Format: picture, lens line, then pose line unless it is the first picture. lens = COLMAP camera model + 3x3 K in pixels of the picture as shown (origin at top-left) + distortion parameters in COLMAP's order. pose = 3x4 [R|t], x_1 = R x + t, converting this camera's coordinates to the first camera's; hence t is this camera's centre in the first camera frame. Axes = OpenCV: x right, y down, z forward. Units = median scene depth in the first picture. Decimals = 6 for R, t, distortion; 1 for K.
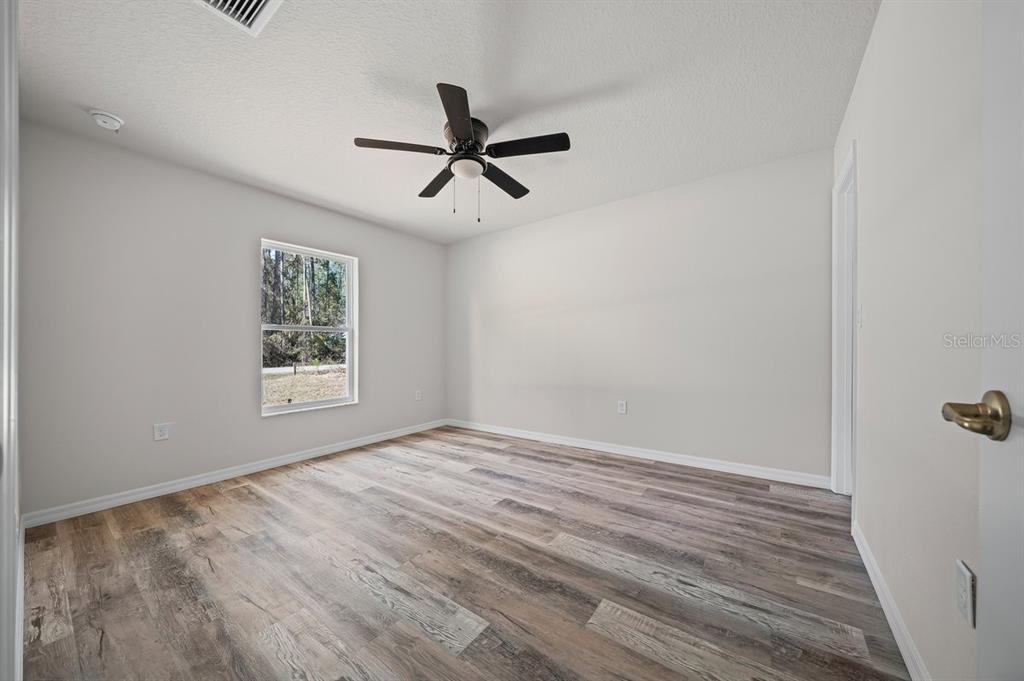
lens RADIAL K [[353.6, 0, 513.4], [0, 353.6, 338.8], [0, 0, 1]] dist [-0.007832, 0.000165]
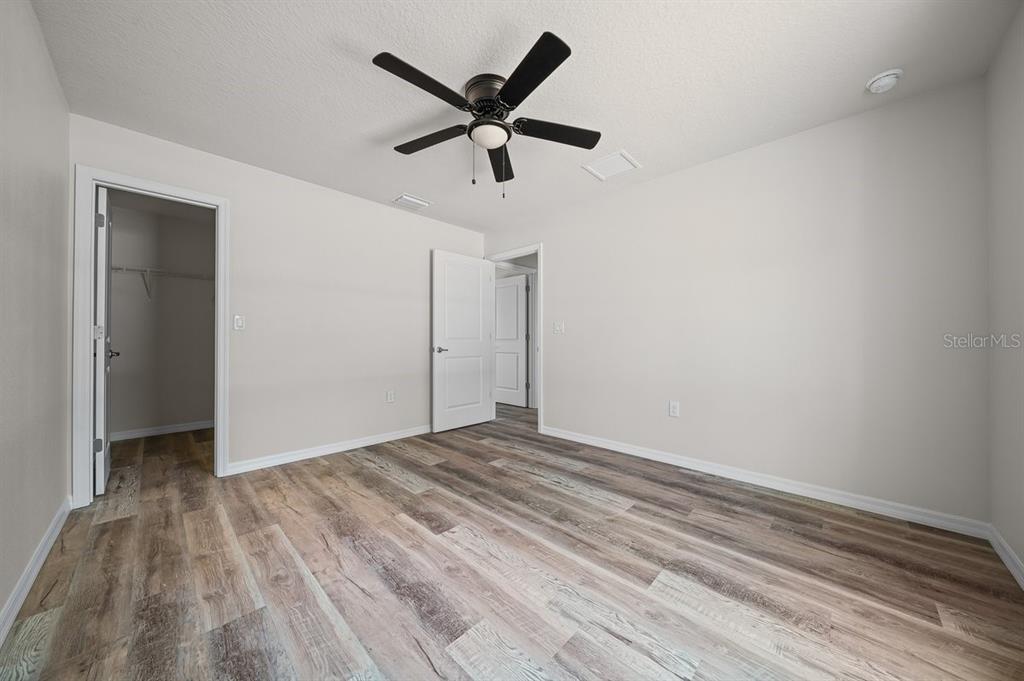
lens RADIAL K [[353.6, 0, 513.4], [0, 353.6, 338.8], [0, 0, 1]] dist [-0.007832, 0.000165]
pose [[-0.991214, 0.013594, 0.131566, -0.323650], [0.008877, 0.999299, -0.036377, 0.057905], [-0.131968, -0.034889, -0.990640, 1.947858]]
